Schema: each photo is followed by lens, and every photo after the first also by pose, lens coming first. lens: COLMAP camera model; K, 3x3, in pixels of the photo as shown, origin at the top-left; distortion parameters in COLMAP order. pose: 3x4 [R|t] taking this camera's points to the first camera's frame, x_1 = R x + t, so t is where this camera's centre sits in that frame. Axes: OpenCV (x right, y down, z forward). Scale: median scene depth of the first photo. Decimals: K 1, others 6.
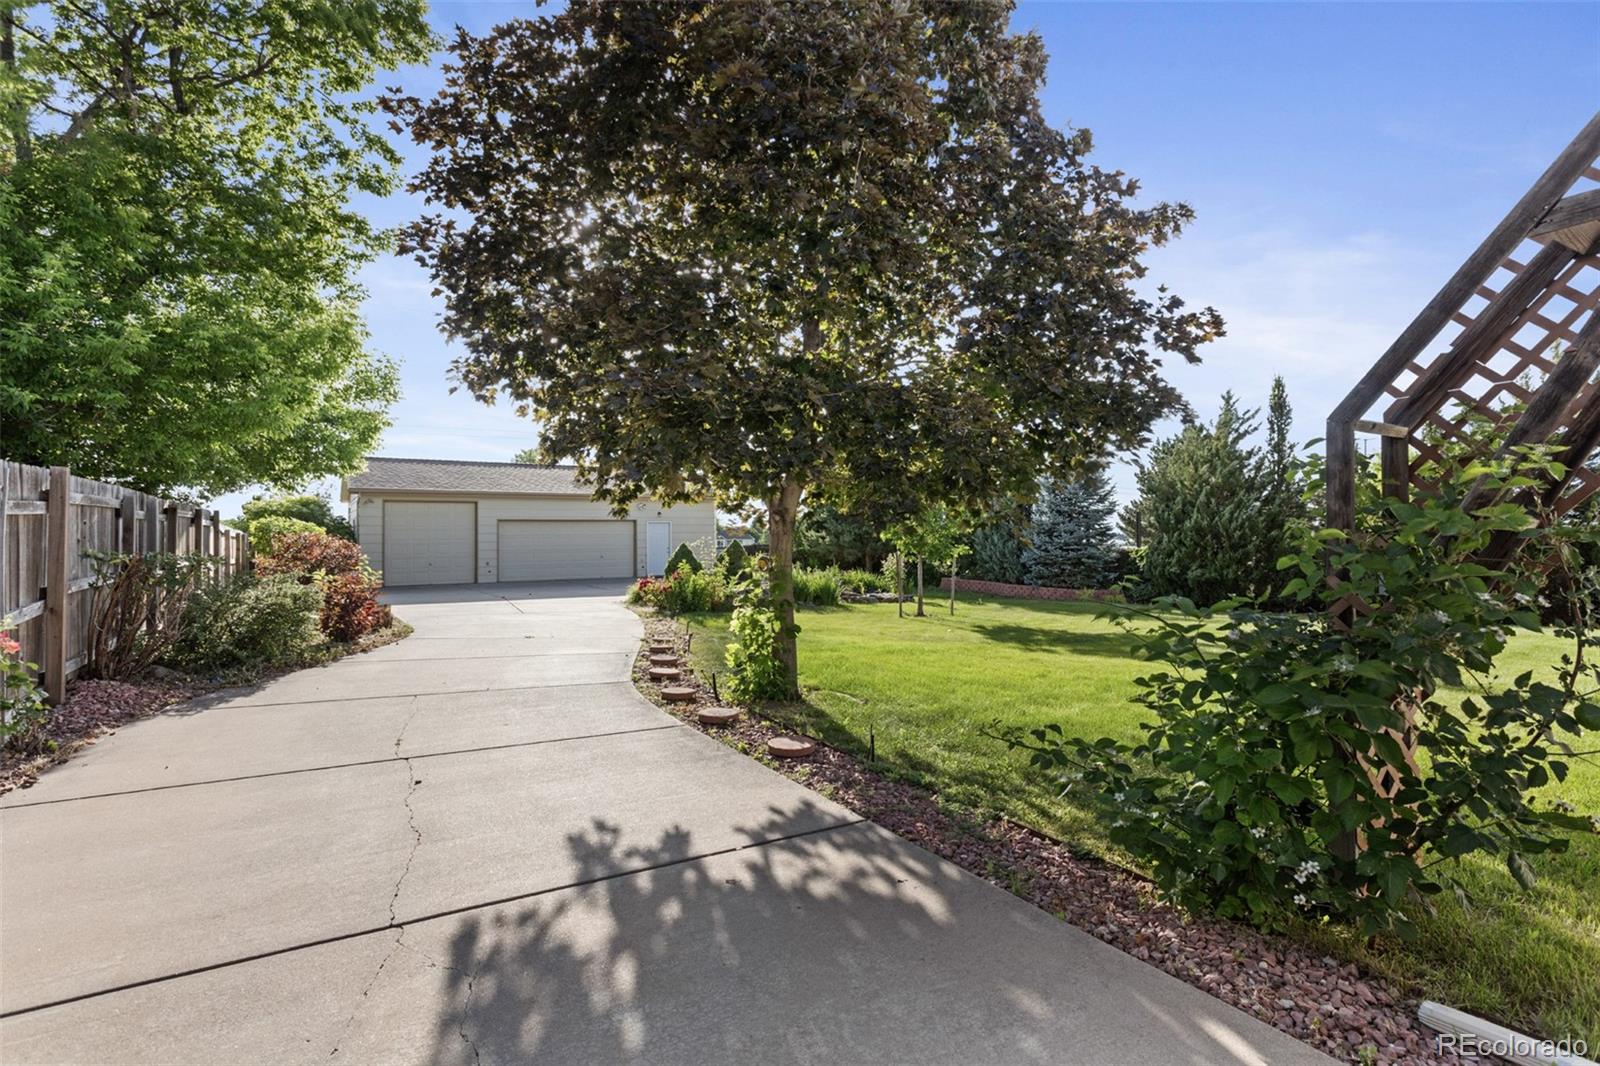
lens RADIAL K [[796.4, 0, 800.0], [0, 796.4, 533.0], [0, 0, 1]] dist [0.000691, 0.000068]
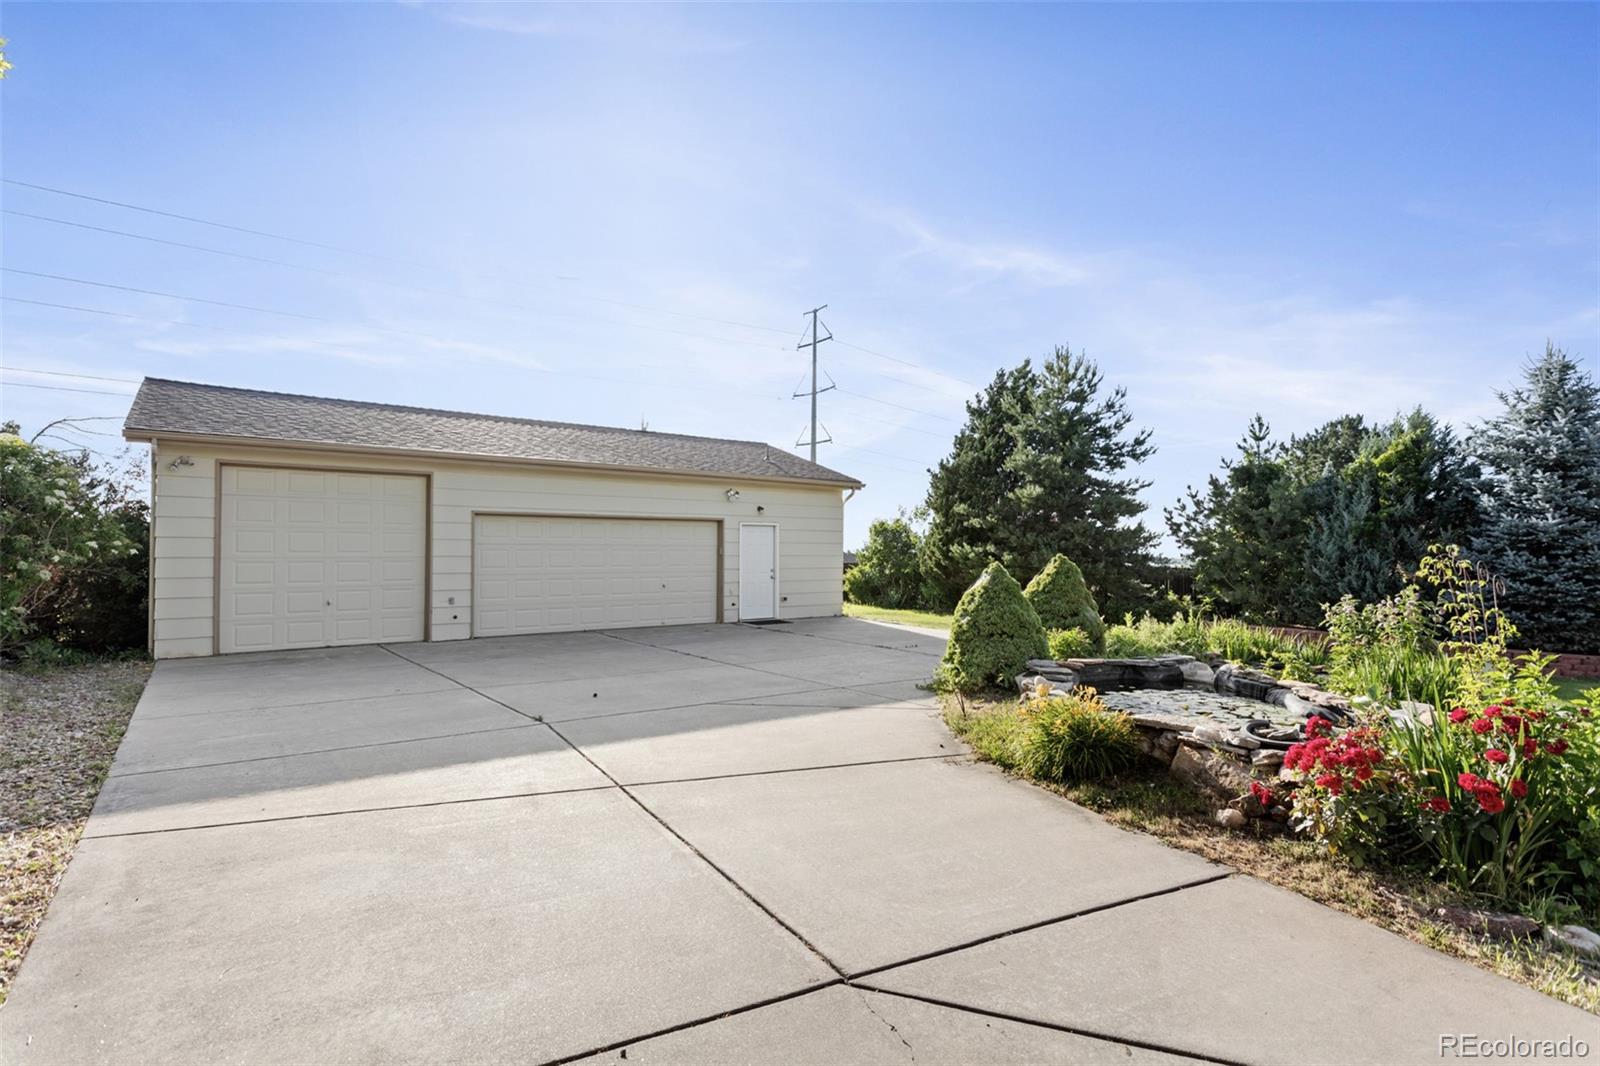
lens RADIAL K [[796.4, 0, 800.0], [0, 796.4, 533.0], [0, 0, 1]] dist [0.000691, 0.000068]
pose [[0.995397, 0.012253, 0.095051, -0.225278], [-0.010274, 0.999721, -0.021283, 0.004983], [-0.095285, 0.020208, 0.995245, 0.490500]]
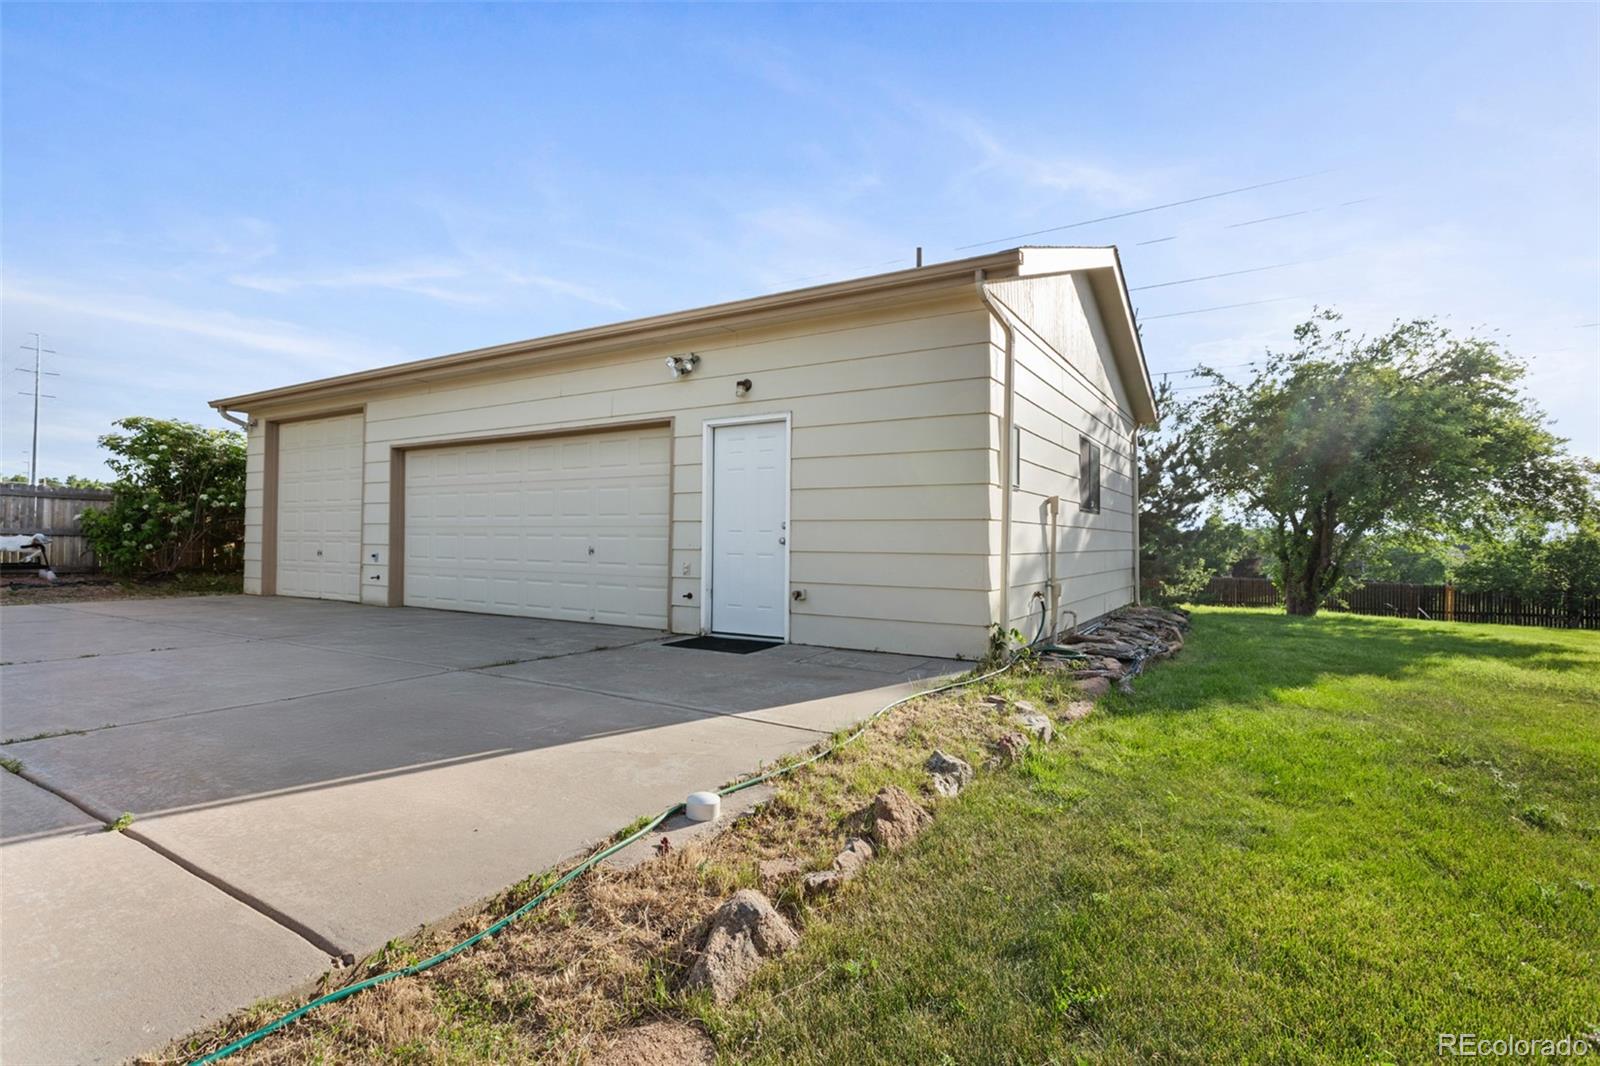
lens RADIAL K [[796.4, 0, 800.0], [0, 796.4, 533.0], [0, 0, 1]] dist [0.000691, 0.000068]
pose [[0.450136, -0.007088, -0.892932, 0.052987], [-0.032771, 0.999164, -0.024452, 0.030115], [0.892359, 0.040269, 0.449527, 1.004951]]
